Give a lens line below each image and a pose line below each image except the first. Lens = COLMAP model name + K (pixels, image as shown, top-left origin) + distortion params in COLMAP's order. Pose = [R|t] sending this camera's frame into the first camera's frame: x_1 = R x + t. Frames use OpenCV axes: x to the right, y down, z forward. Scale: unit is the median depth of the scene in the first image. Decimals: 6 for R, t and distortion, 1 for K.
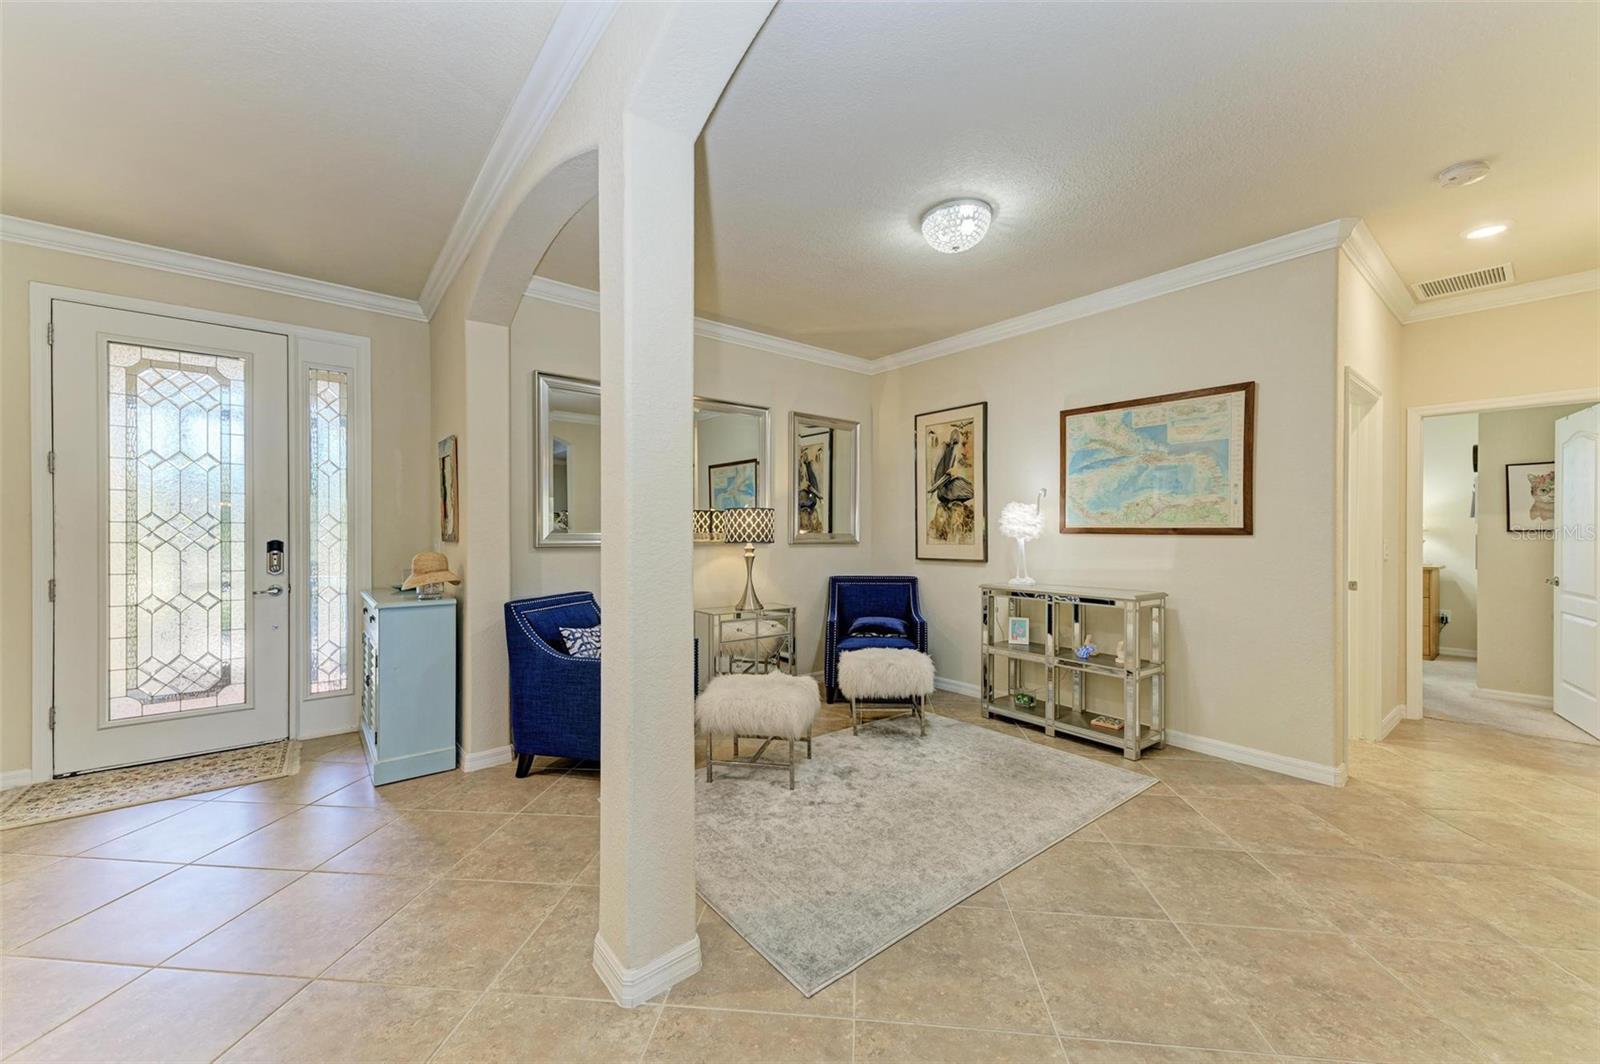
lens RADIAL K [[613.2, 0, 793.4], [0, 613.2, 534.8], [0, 0, 1]] dist [0.003084, -0.000243]
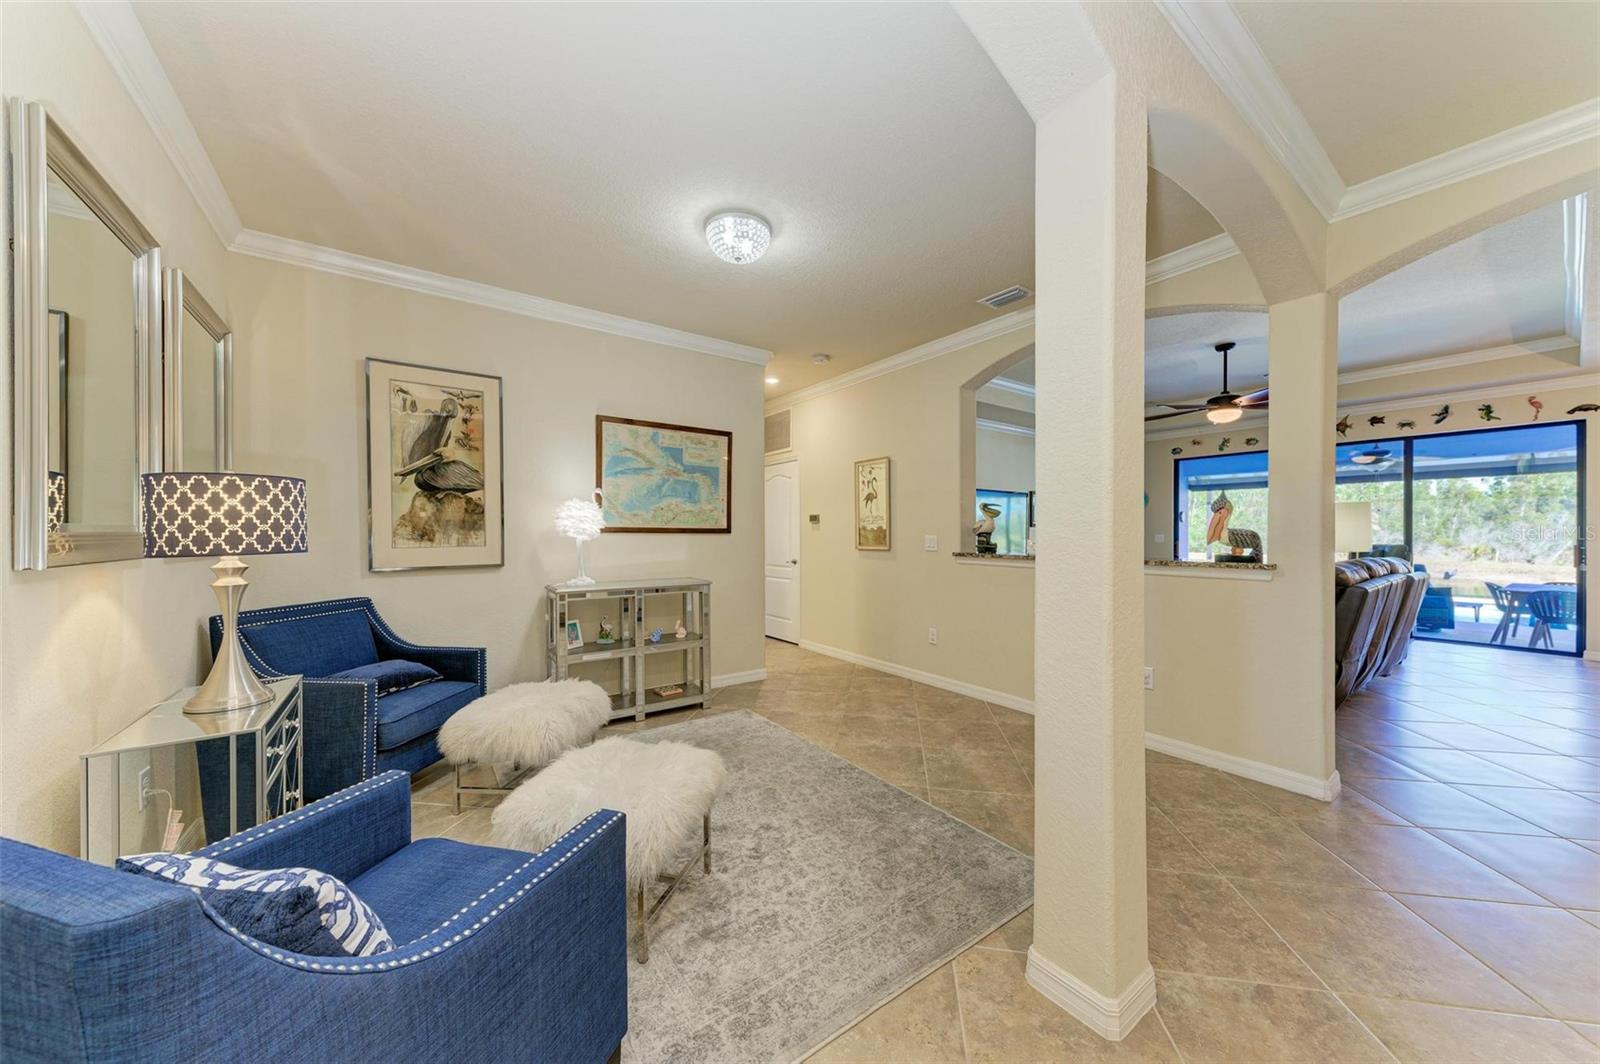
lens RADIAL K [[554.3, 0, 794.3], [0, 554.3, 538.2], [0, 0, 1]] dist [0.006671, -0.001798]
pose [[0.040813, -0.010601, 0.999111, -0.459103], [0.004749, 0.999934, 0.010415, -0.000816], [-0.999156, 0.004319, 0.040861, 0.589323]]
